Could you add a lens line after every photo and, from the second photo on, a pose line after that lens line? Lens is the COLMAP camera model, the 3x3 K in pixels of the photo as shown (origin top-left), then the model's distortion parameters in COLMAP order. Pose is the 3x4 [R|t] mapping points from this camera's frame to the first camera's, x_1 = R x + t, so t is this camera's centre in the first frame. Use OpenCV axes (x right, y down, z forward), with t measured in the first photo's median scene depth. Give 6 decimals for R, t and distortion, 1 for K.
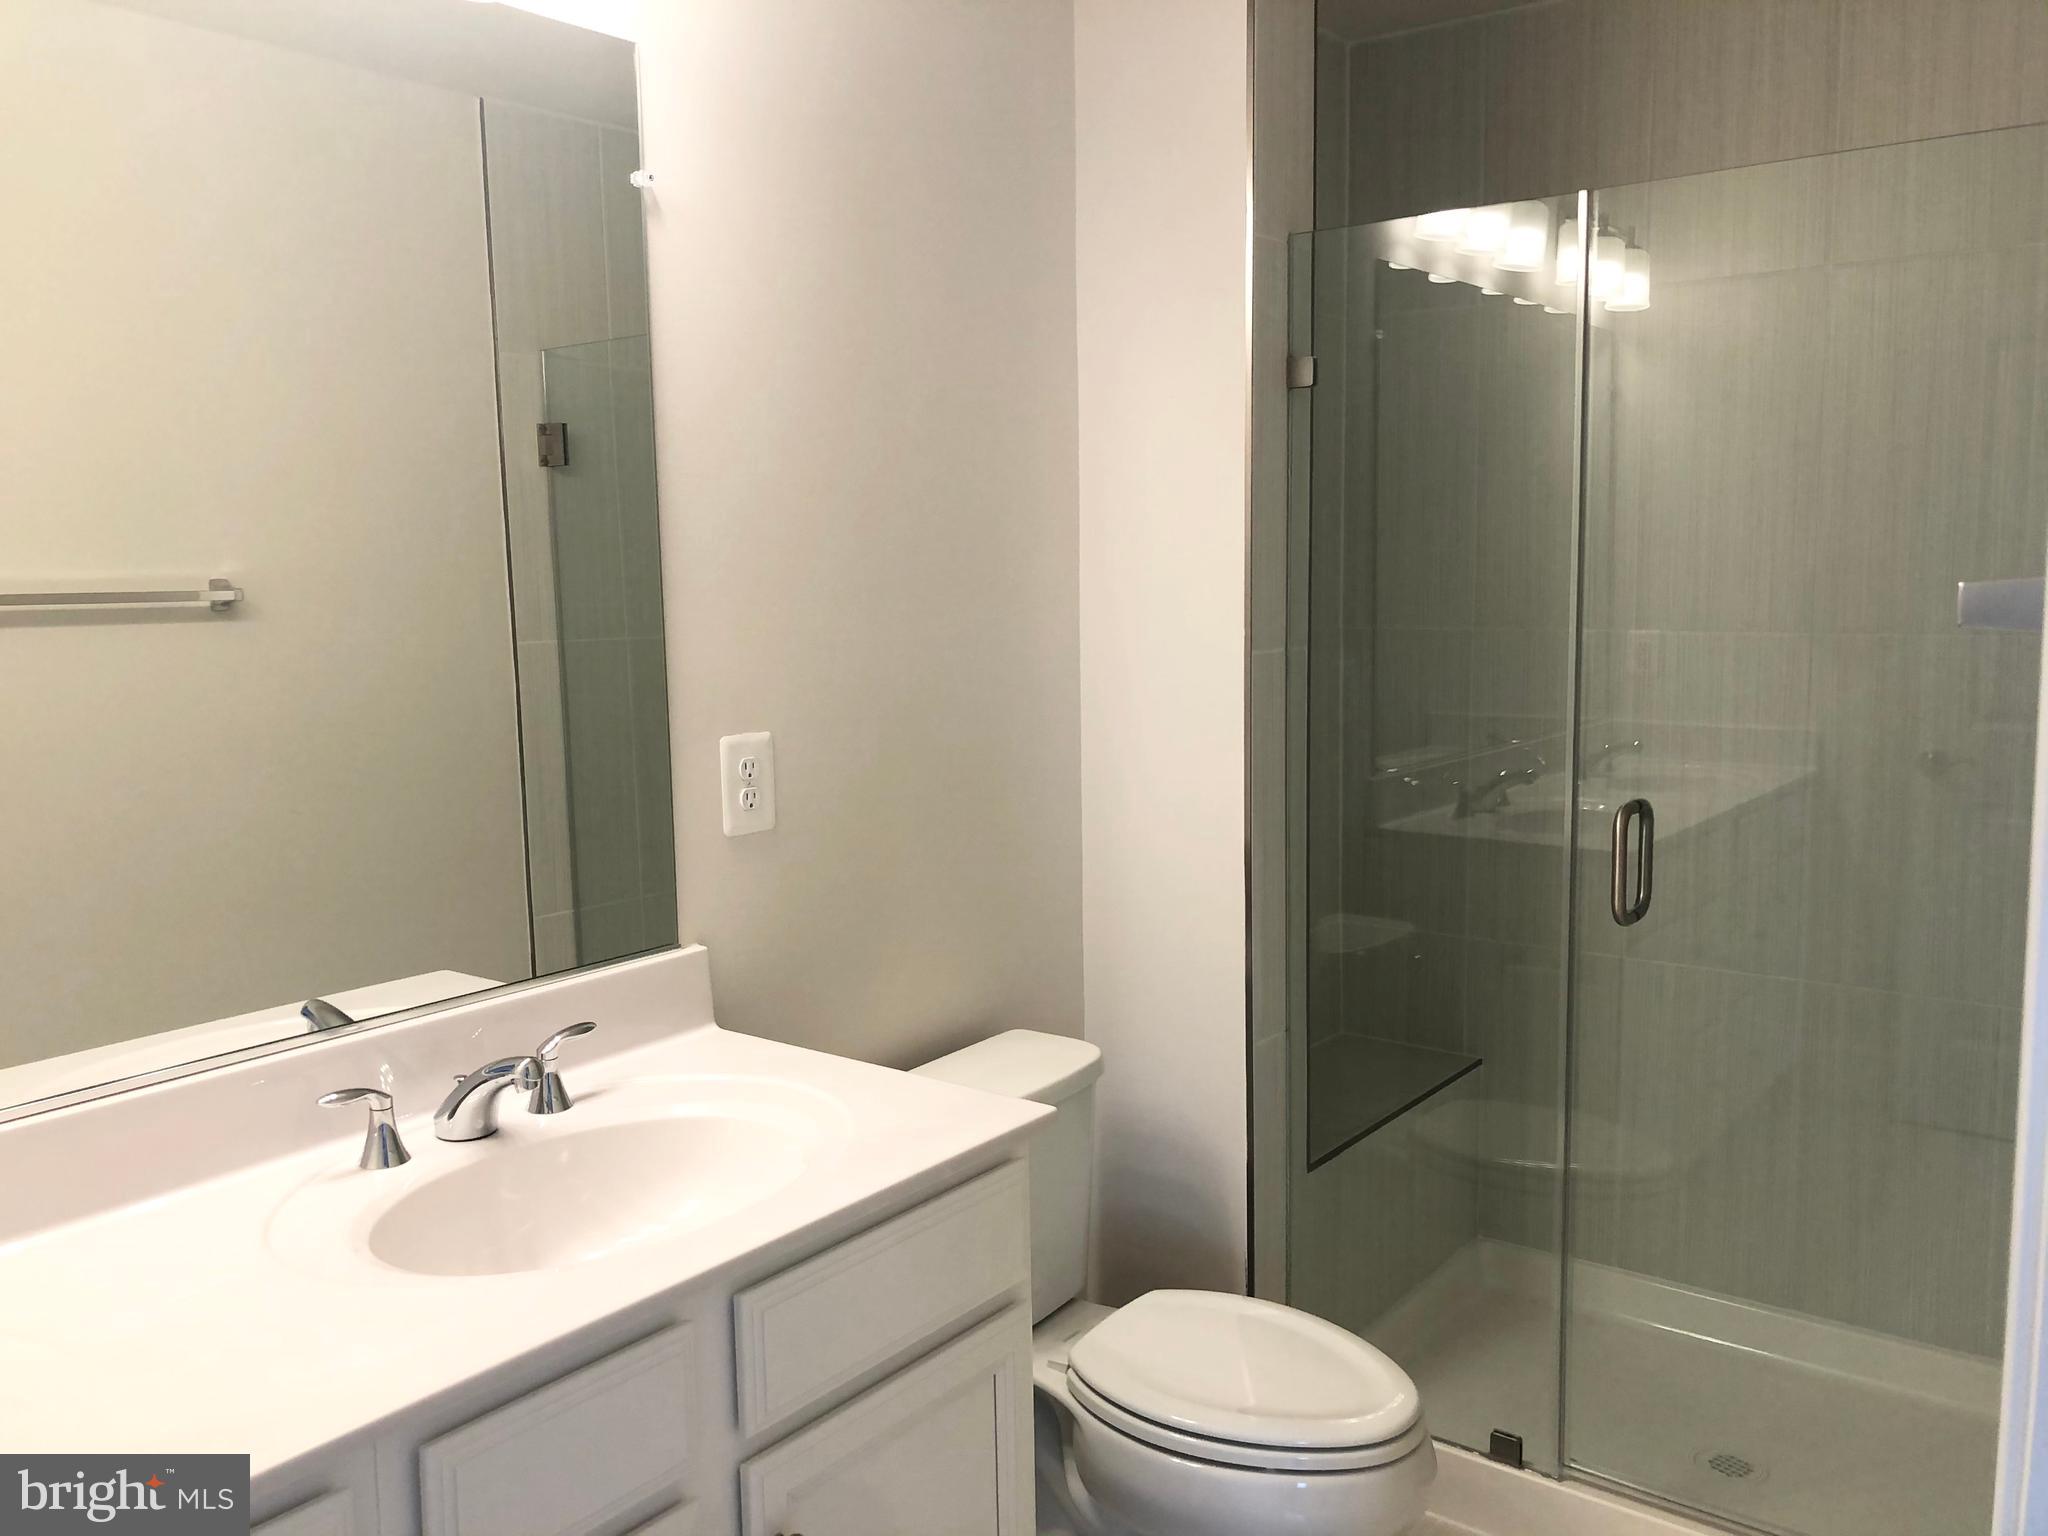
lens RADIAL K [[1670.1, 0, 1024.0], [0, 1670.1, 768.0], [0, 0, 1]] dist [0.097010, -0.287385]
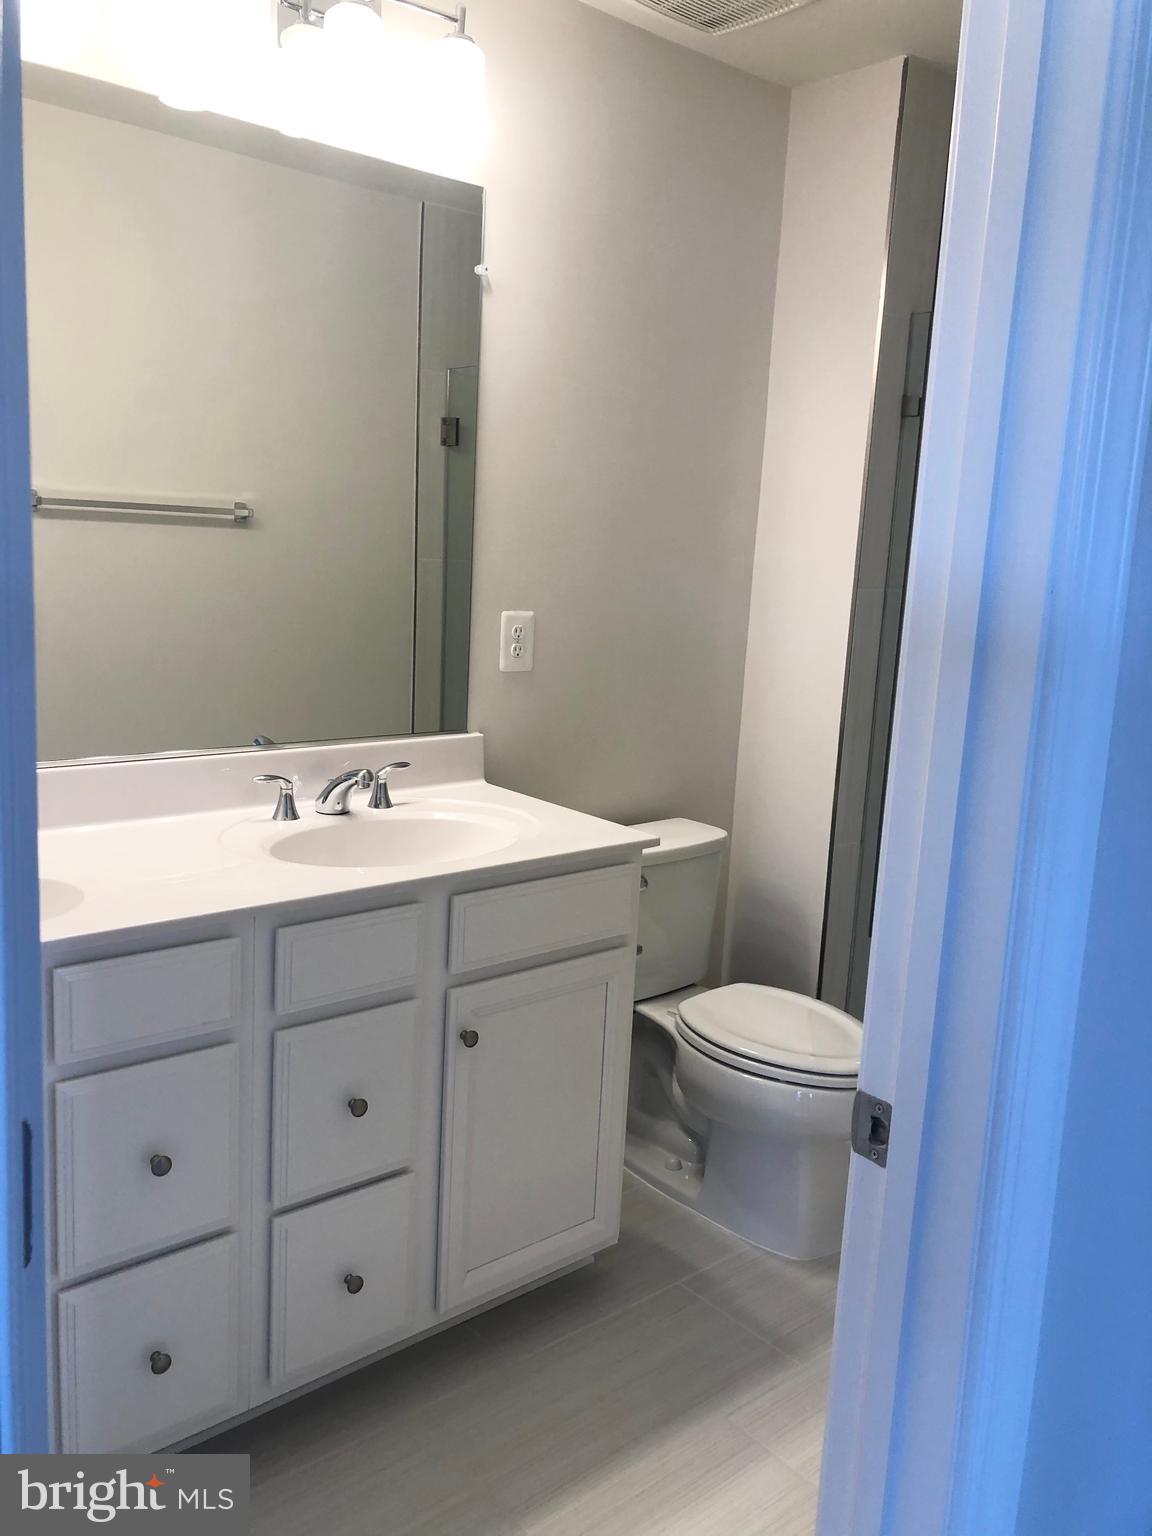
lens RADIAL K [[1252.5, 0, 576.0], [0, 1252.5, 768.0], [0, 0, 1]] dist [0.097010, -0.287385]
pose [[0.976416, 0.103502, -0.189468, 0.146191], [-0.092390, 0.993494, 0.066593, 0.047578], [0.195128, -0.047517, 0.979626, -0.223042]]
